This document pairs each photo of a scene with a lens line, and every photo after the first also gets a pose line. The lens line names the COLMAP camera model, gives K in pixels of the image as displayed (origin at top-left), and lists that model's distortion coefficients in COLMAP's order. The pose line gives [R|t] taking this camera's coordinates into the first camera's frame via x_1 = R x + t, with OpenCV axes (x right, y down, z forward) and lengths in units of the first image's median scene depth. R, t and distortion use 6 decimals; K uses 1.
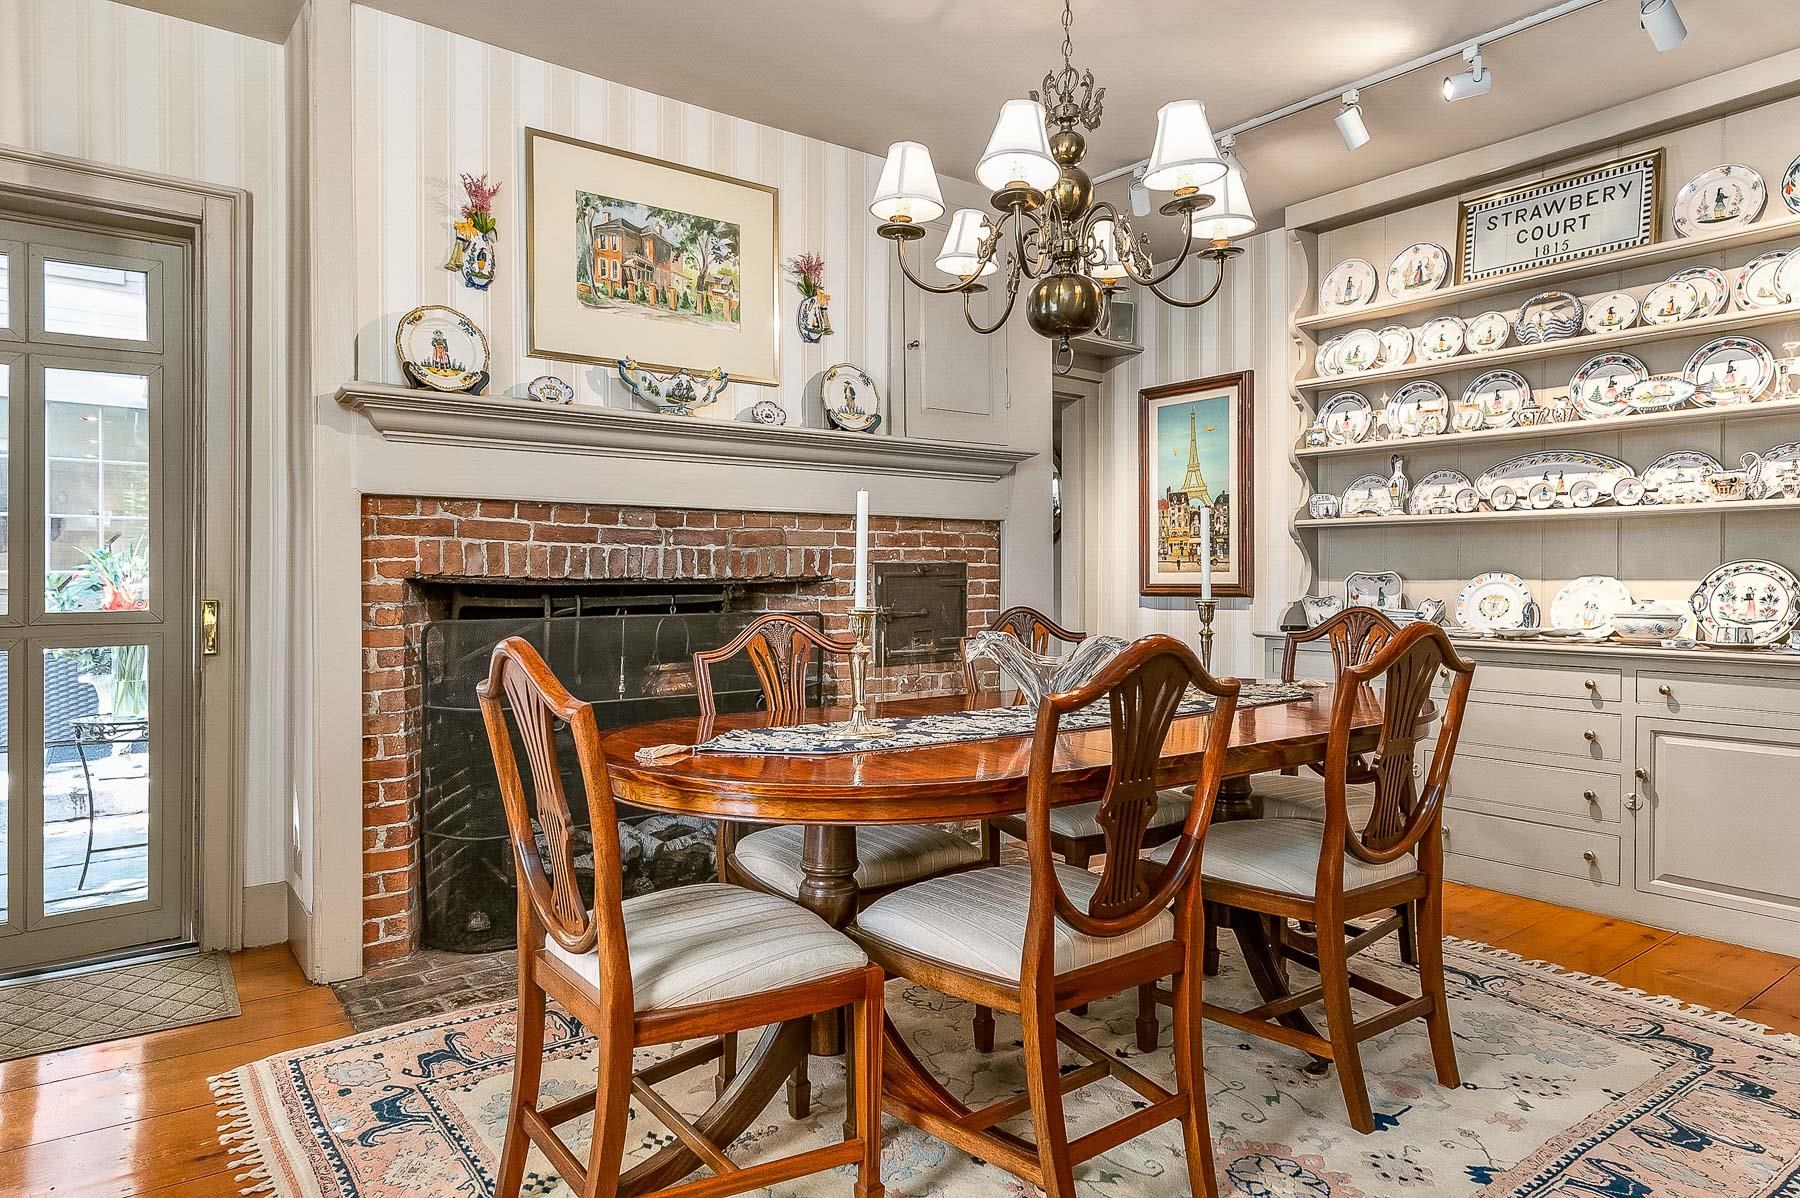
lens RADIAL K [[1077.3, 0, 903.2], [0, 1077.3, 590.2], [0, 0, 1]] dist [0.011720, 0.000755]
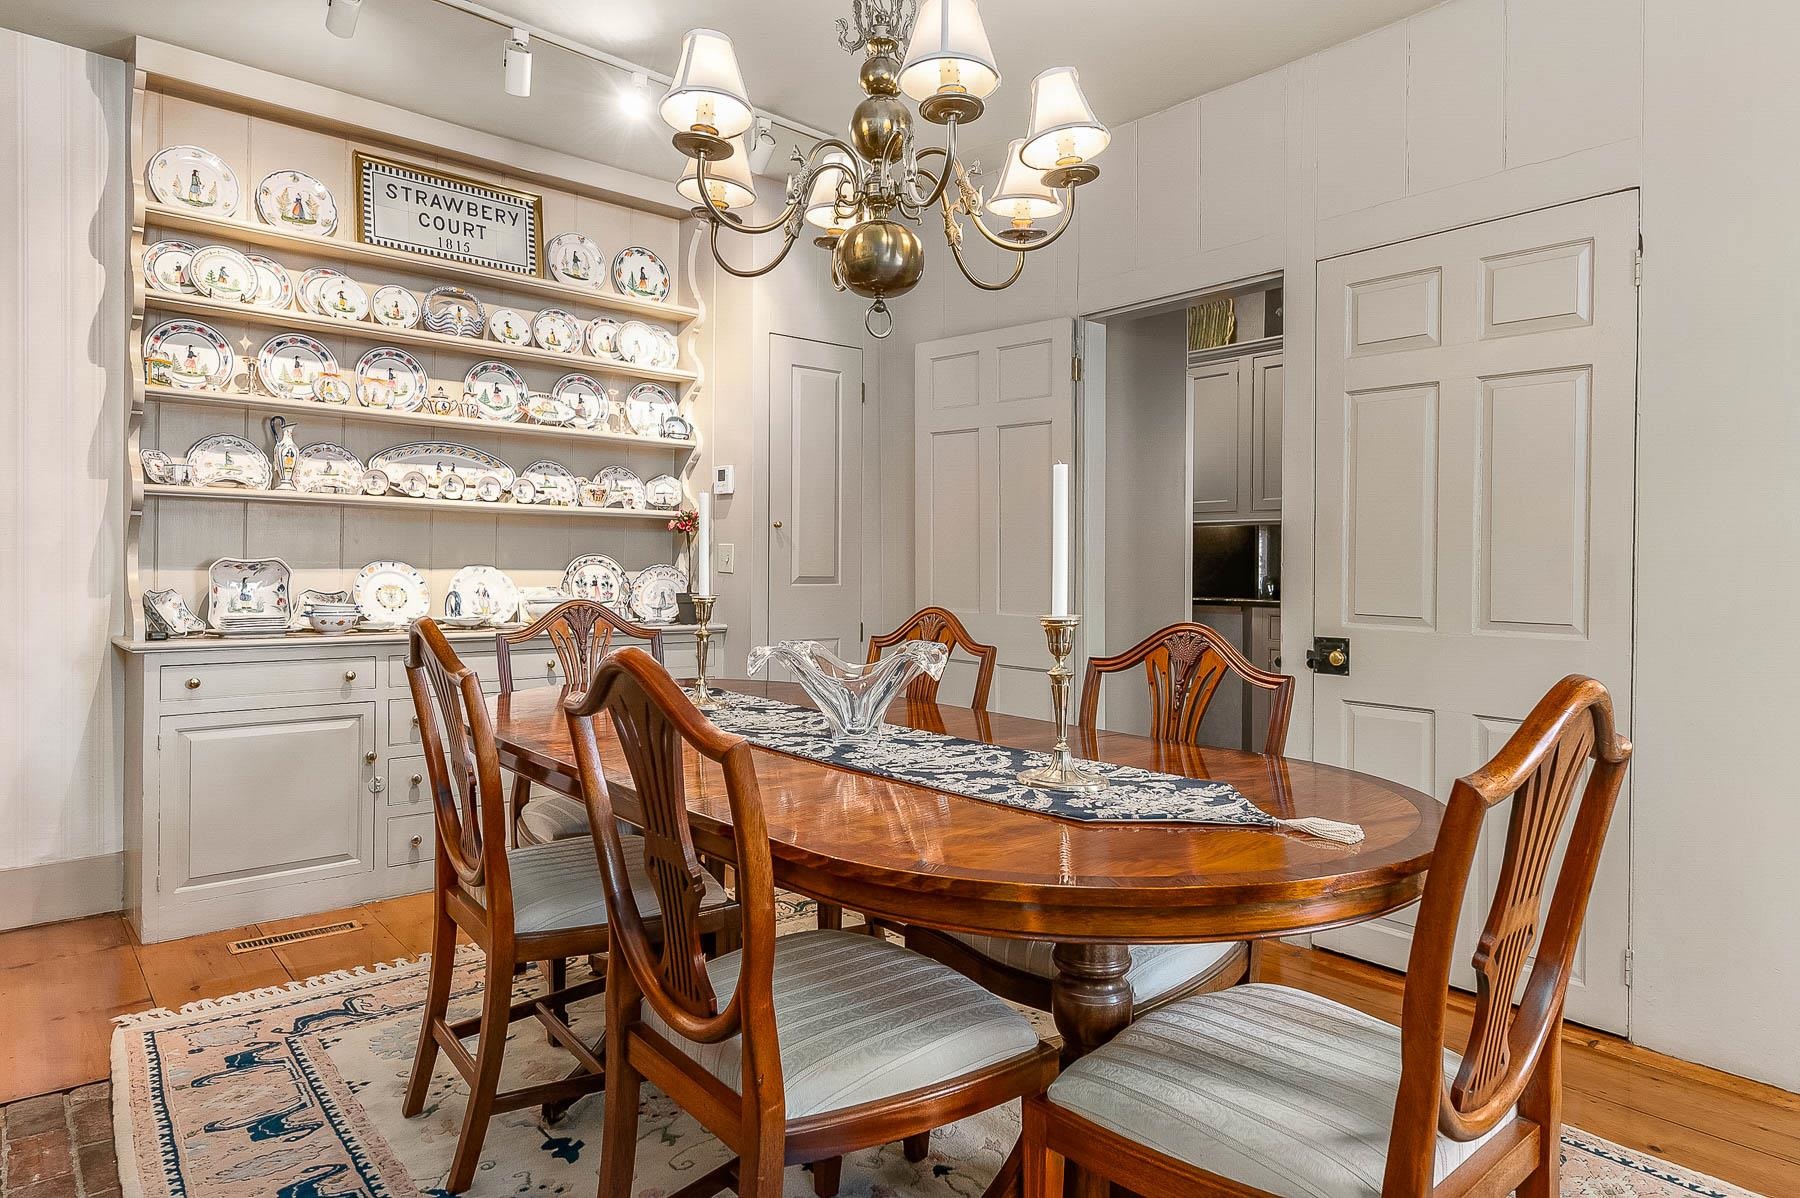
lens RADIAL K [[1069.8, 0, 901.7], [0, 1069.8, 570.4], [0, 0, 1]] dist [0.007920, 0.000789]
pose [[-0.079309, -0.007858, 0.996819, -0.438079], [-0.001351, 0.999969, 0.007775, -0.016689], [-0.996849, -0.000730, -0.079317, 0.650102]]
